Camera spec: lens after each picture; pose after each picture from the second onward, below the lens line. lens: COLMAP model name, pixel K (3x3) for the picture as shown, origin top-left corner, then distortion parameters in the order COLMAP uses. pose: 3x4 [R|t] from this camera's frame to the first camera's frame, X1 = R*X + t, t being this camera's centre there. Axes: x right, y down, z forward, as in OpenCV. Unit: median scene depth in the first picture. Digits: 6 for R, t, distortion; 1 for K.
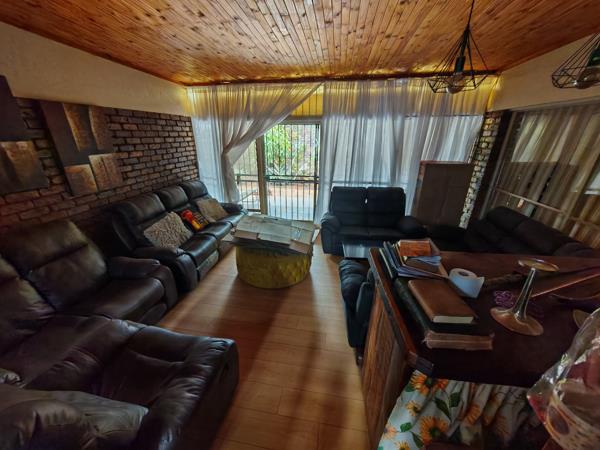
lens RADIAL K [[226.0, 0, 299.1], [0, 226.0, 227.3], [0, 0, 1]] dist [0.000515, 0.000091]
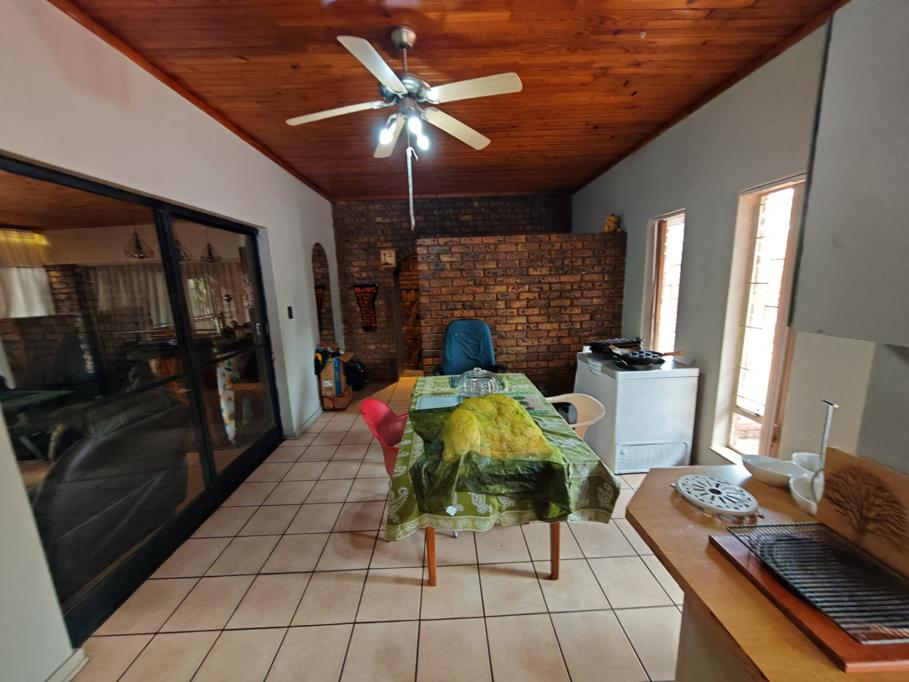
lens RADIAL K [[342.4, 0, 453.1], [0, 342.4, 344.5], [0, 0, 1]] dist [0.000515, 0.000091]
pose [[-0.164983, -0.175333, 0.970587, -0.935303], [0.394353, 0.890263, 0.227856, 0.146559], [-0.904028, 0.420346, -0.077736, -0.321072]]
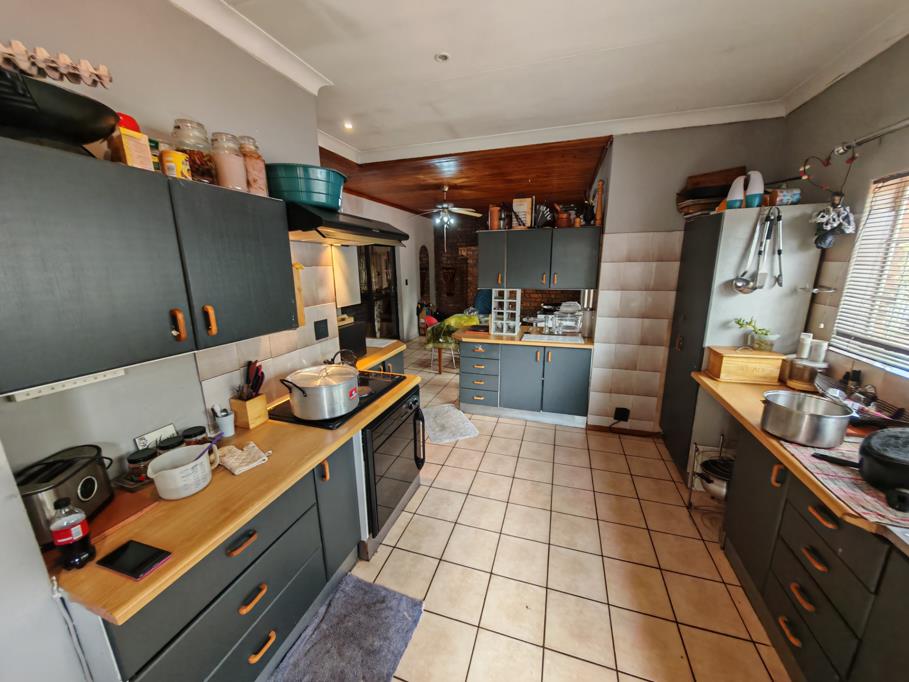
lens RADIAL K [[342.4, 0, 453.1], [0, 342.4, 344.5], [0, 0, 1]] dist [0.000515, 0.000091]
pose [[0.168631, -0.241222, 0.955707, -2.658183], [0.377760, 0.911375, 0.163378, 0.269334], [-0.910418, 0.333477, 0.244810, -0.904829]]
